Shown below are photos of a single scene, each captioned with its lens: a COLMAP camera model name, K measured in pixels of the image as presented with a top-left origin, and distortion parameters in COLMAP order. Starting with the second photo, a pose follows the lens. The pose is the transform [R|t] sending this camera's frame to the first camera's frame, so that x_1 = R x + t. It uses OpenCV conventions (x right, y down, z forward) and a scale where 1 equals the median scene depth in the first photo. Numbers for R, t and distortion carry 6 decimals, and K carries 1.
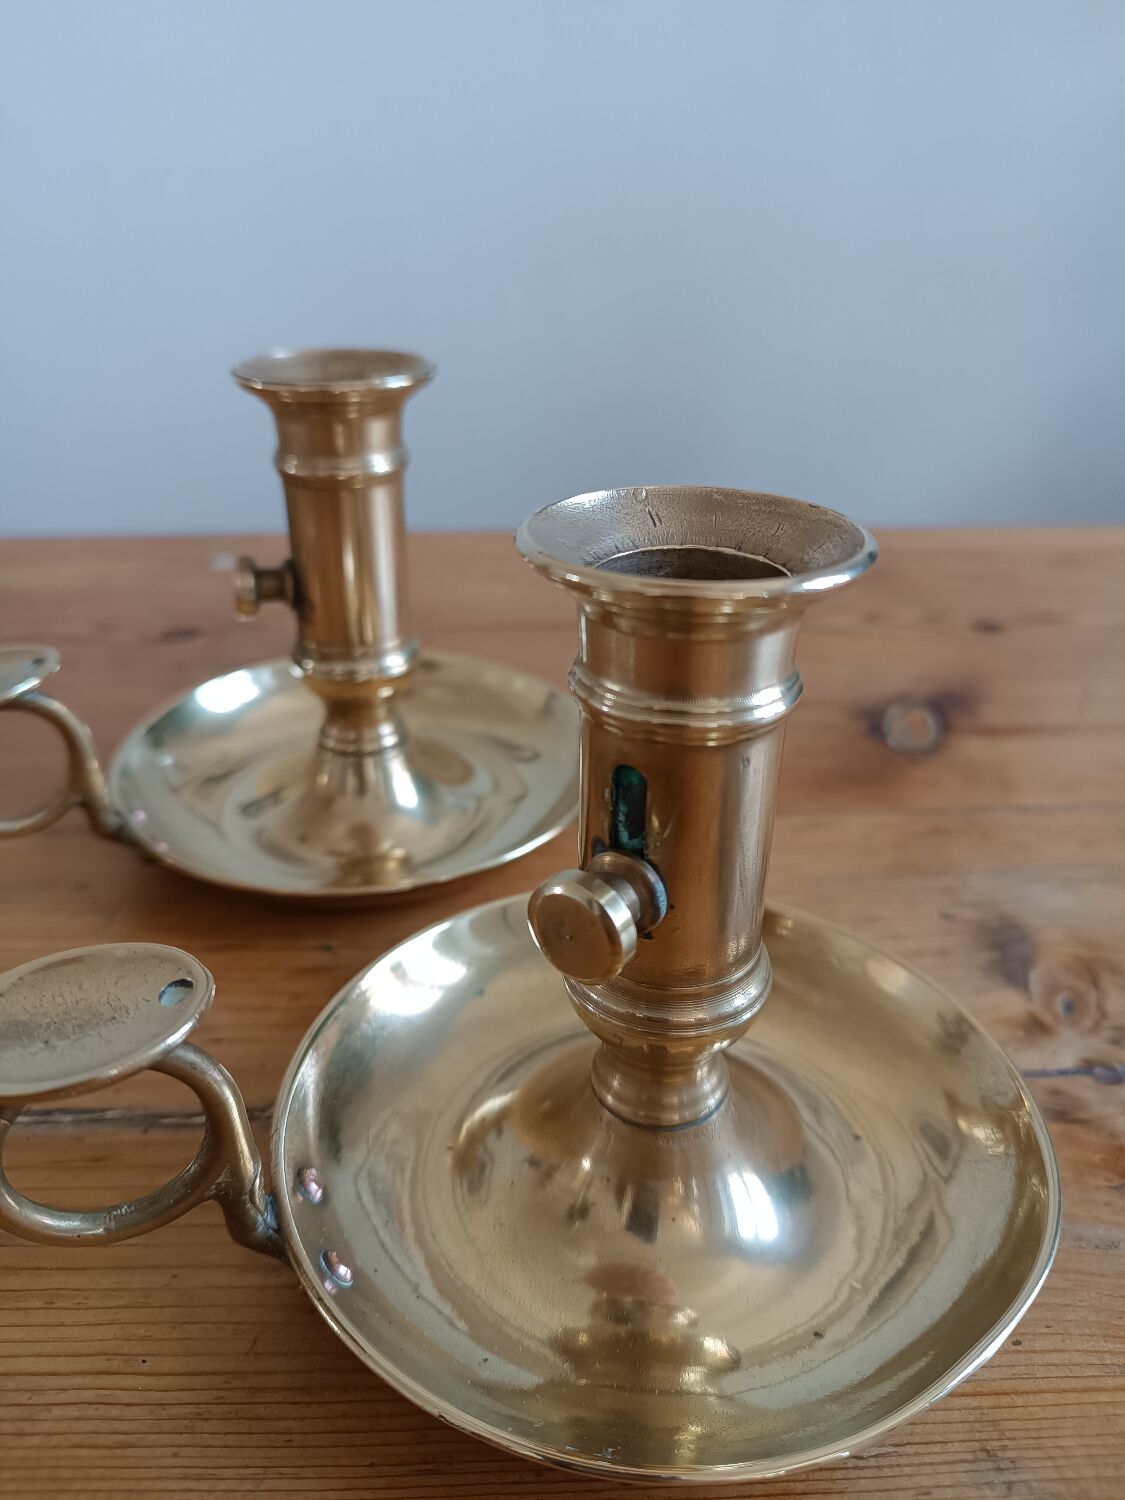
lens RADIAL K [[1051.1, 0, 551.6], [0, 1051.1, 792.0], [0, 0, 1]] dist [-0.015014, -0.015177]
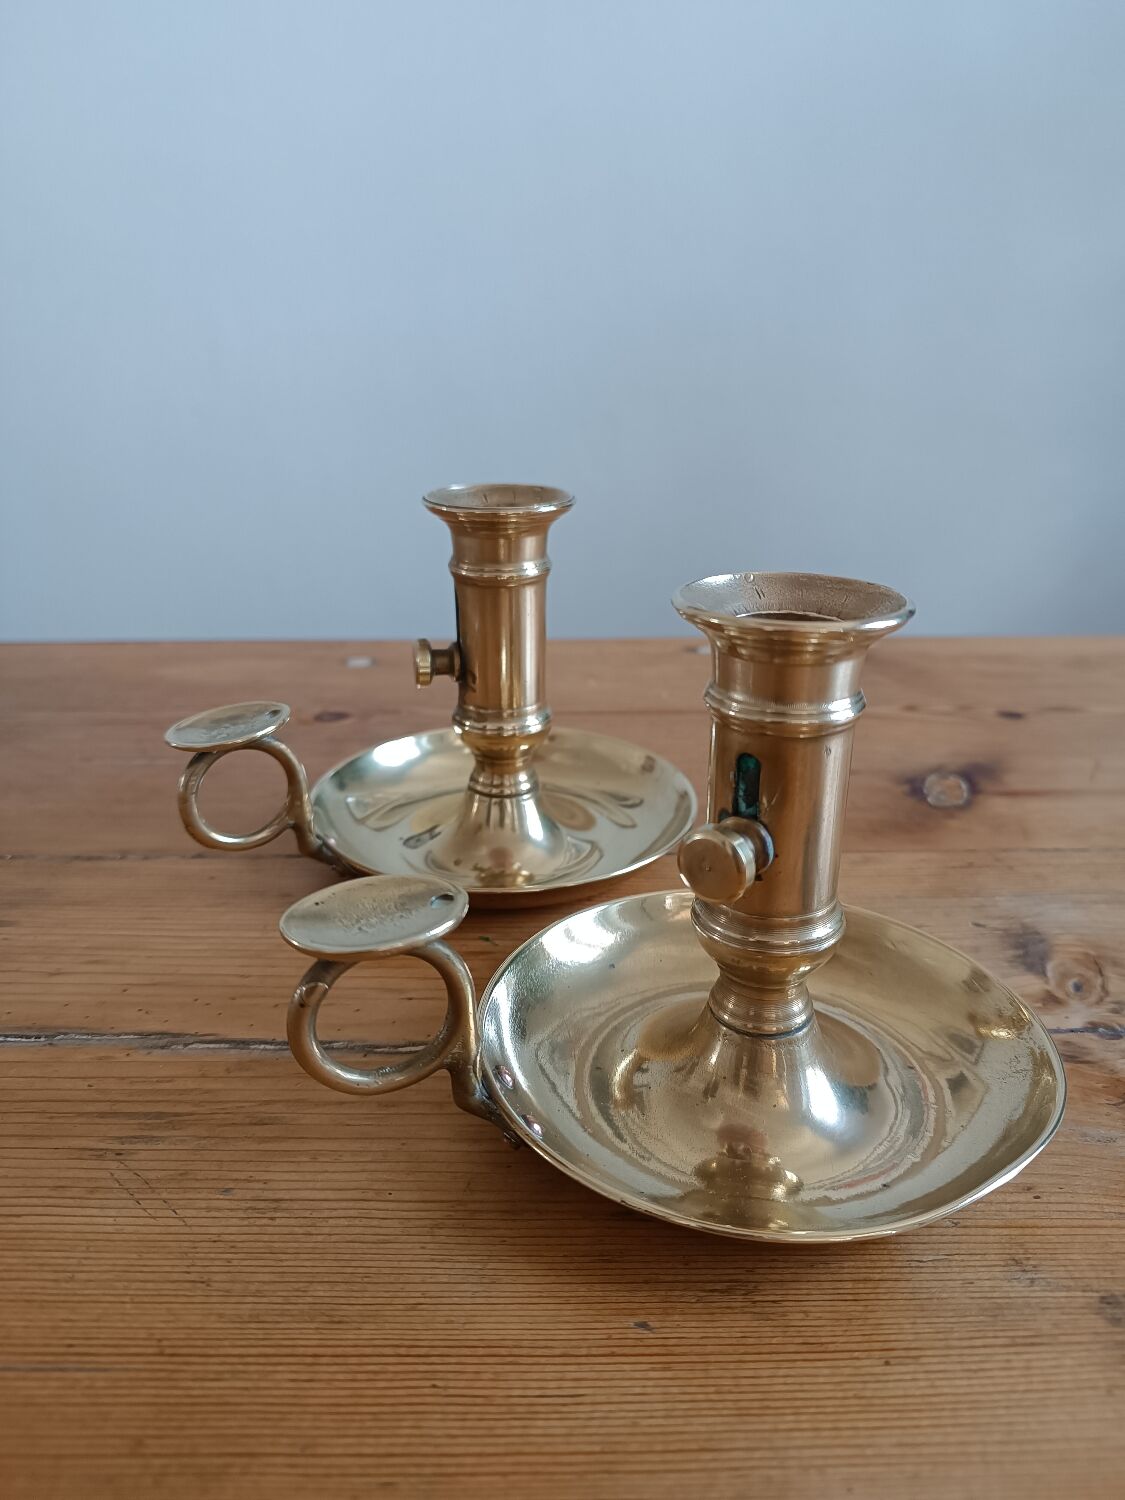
lens RADIAL K [[1051.1, 0, 558.8], [0, 1051.1, 795.6], [0, 0, 1]] dist [-0.015014, -0.015177]
pose [[0.999519, 0.005754, -0.030474, -0.116277], [-0.009241, 0.993256, -0.115573, 0.163725], [0.029604, 0.115799, 0.992831, -0.370947]]
